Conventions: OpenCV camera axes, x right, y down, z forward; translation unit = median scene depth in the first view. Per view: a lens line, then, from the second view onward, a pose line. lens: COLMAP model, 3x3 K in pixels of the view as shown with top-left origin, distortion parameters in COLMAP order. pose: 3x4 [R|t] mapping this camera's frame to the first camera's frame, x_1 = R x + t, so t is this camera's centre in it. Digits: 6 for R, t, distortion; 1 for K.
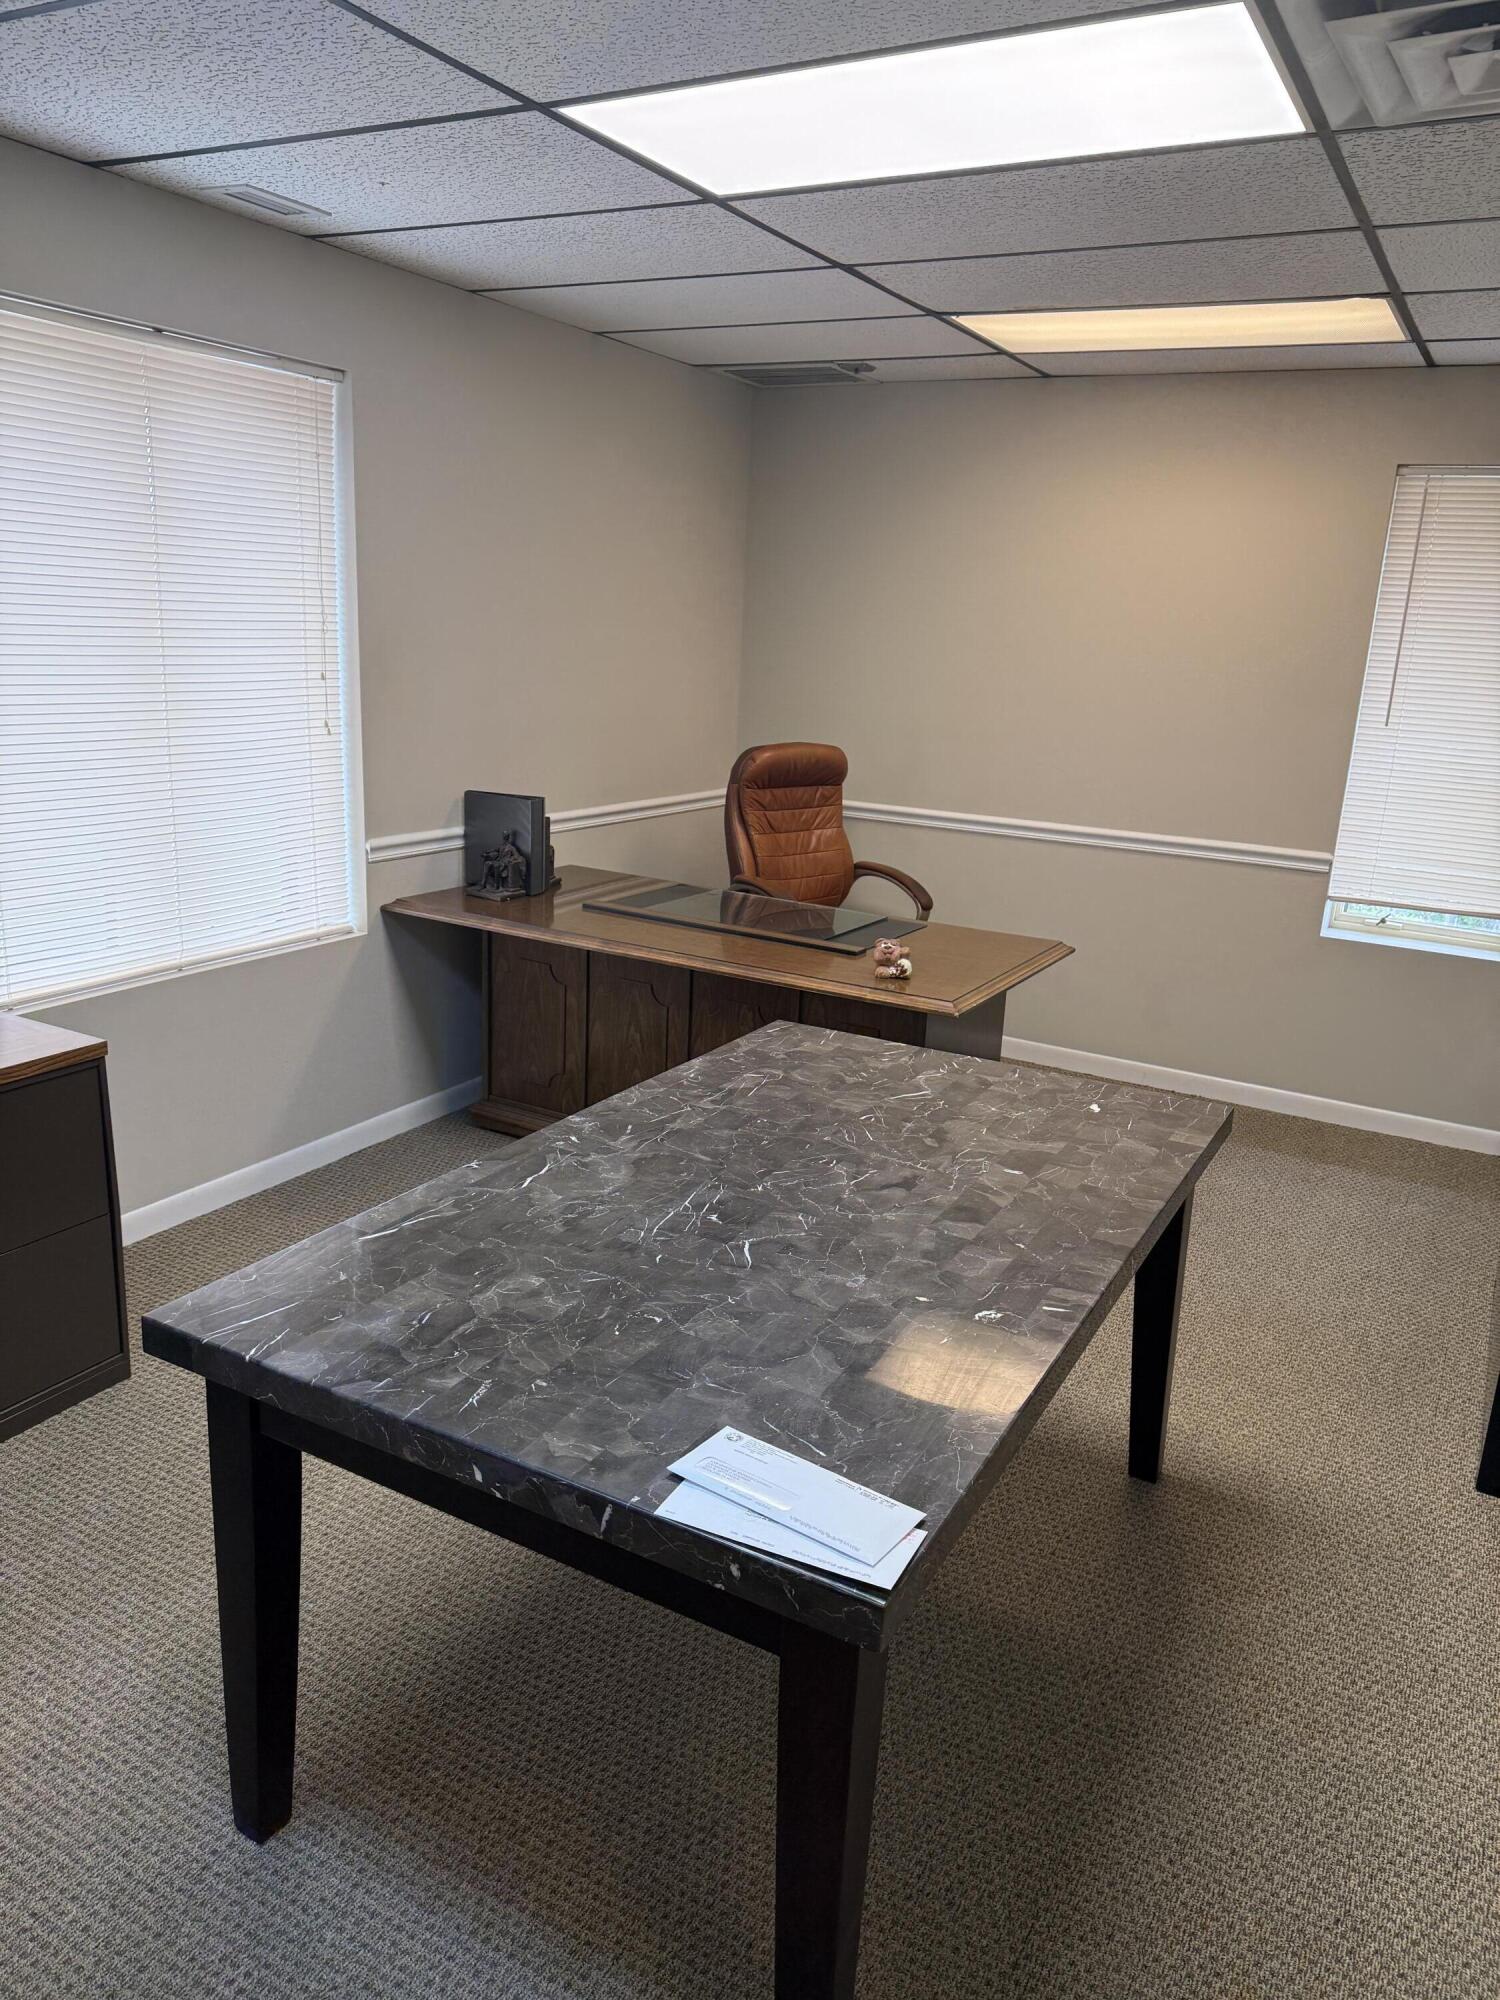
lens RADIAL K [[1434.5, 0, 754.6], [0, 1434.5, 958.9], [0, 0, 1]] dist [0.026432, -0.016799]
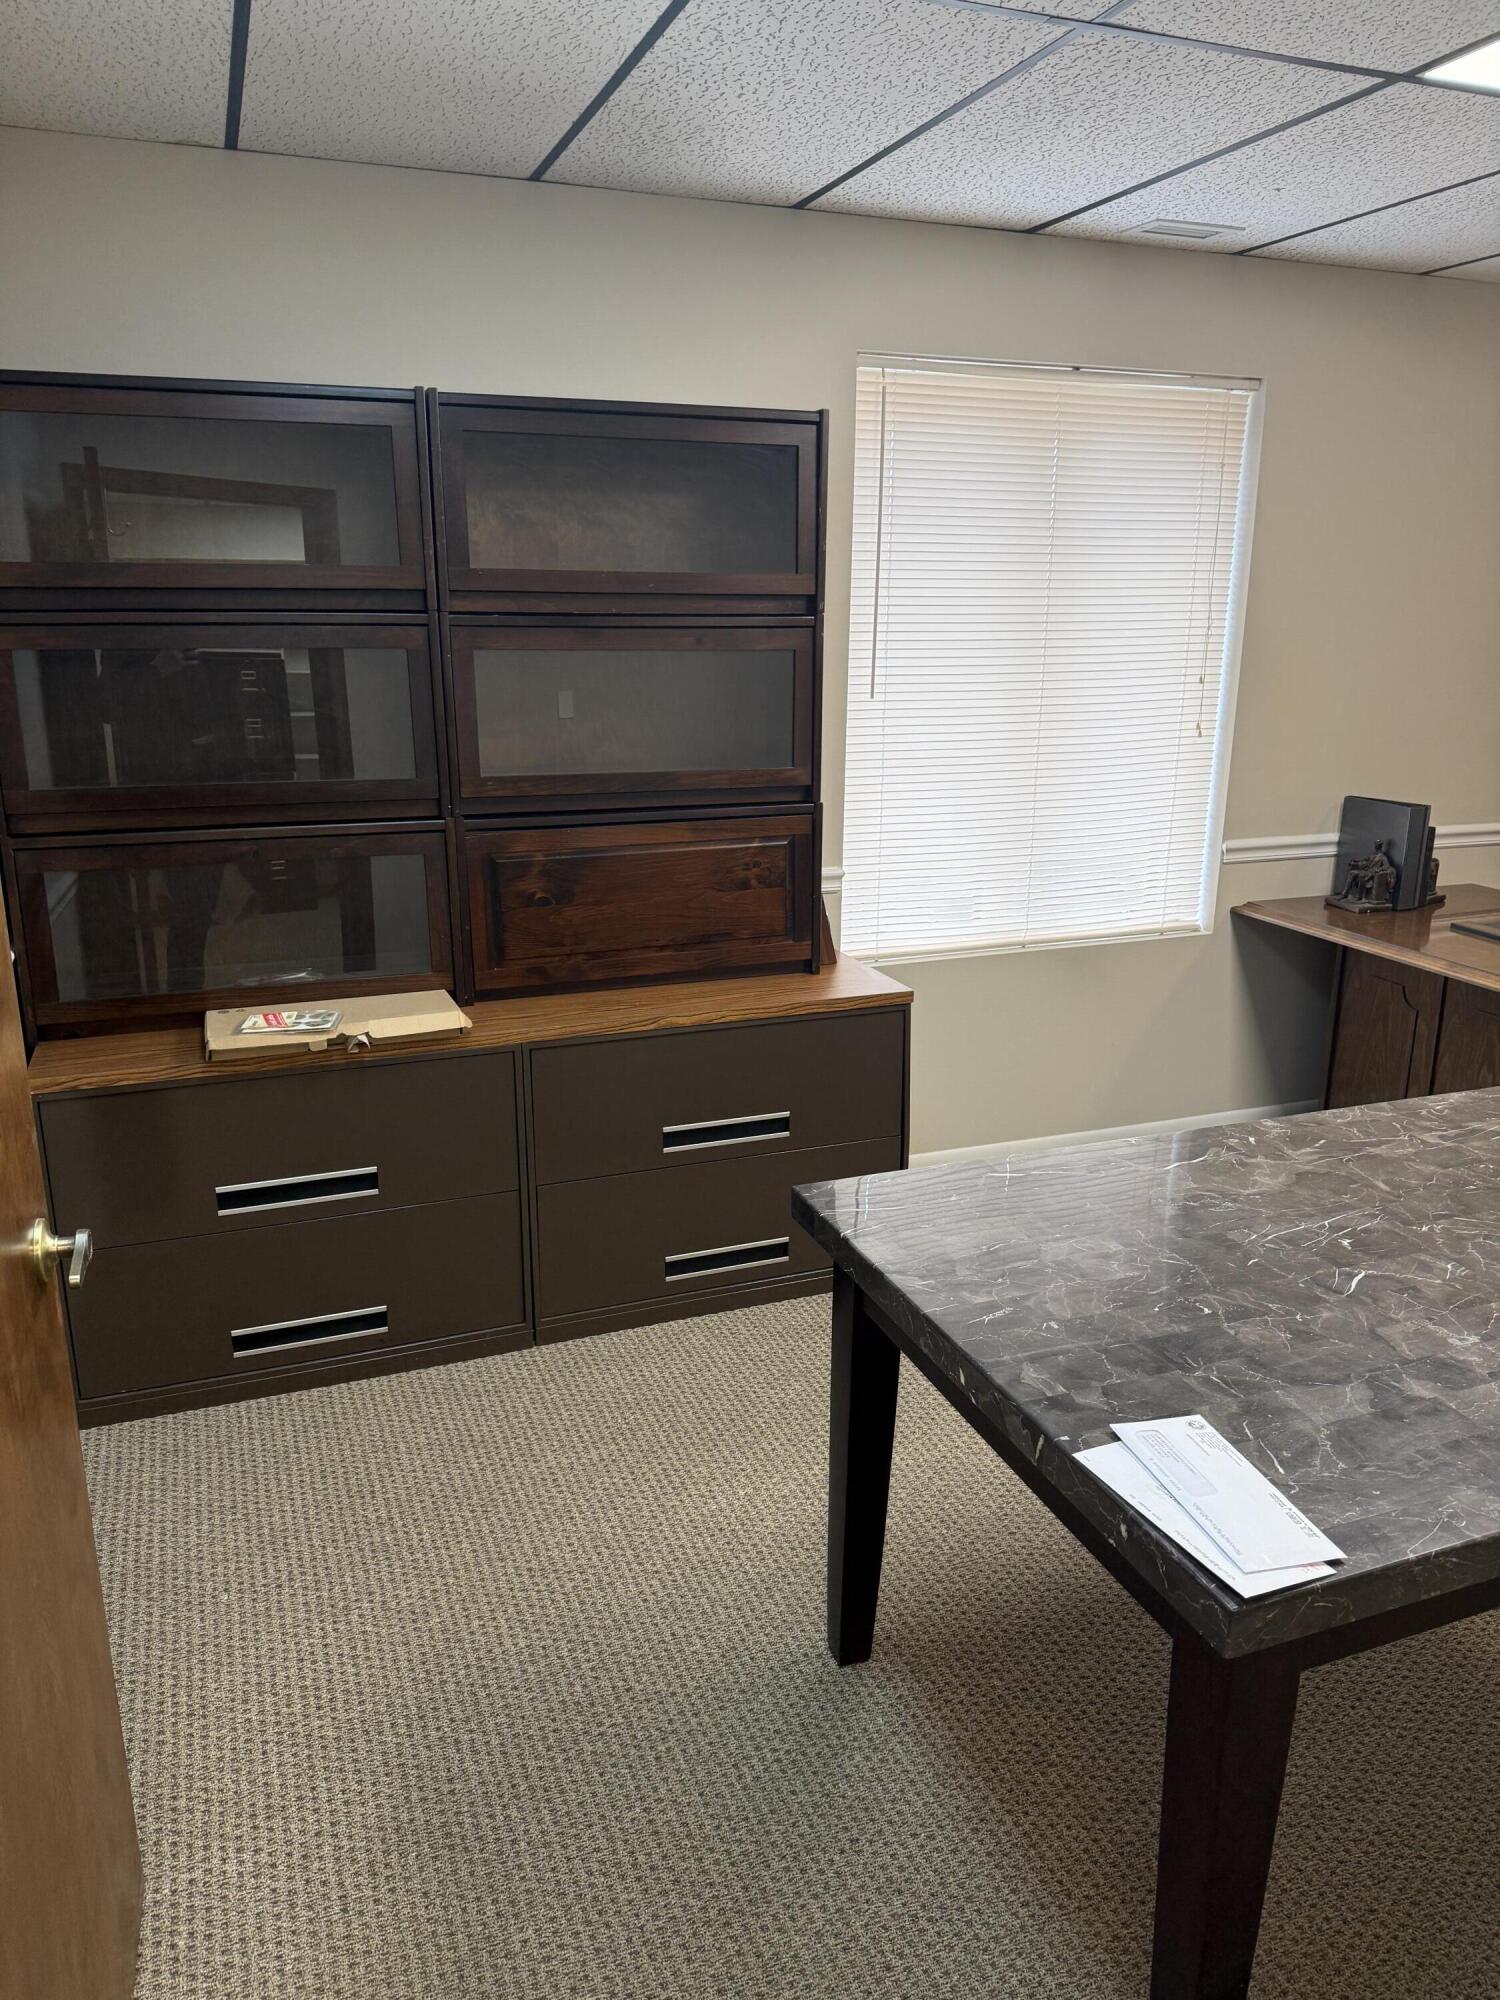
lens RADIAL K [[1434.5, 0, 754.6], [0, 1434.5, 958.9], [0, 0, 1]] dist [0.026432, -0.016799]
pose [[0.768364, 0.112748, -0.630004, 0.208792], [-0.119344, 0.992336, 0.032038, 0.011193], [0.628788, 0.050570, 0.775931, 0.016643]]
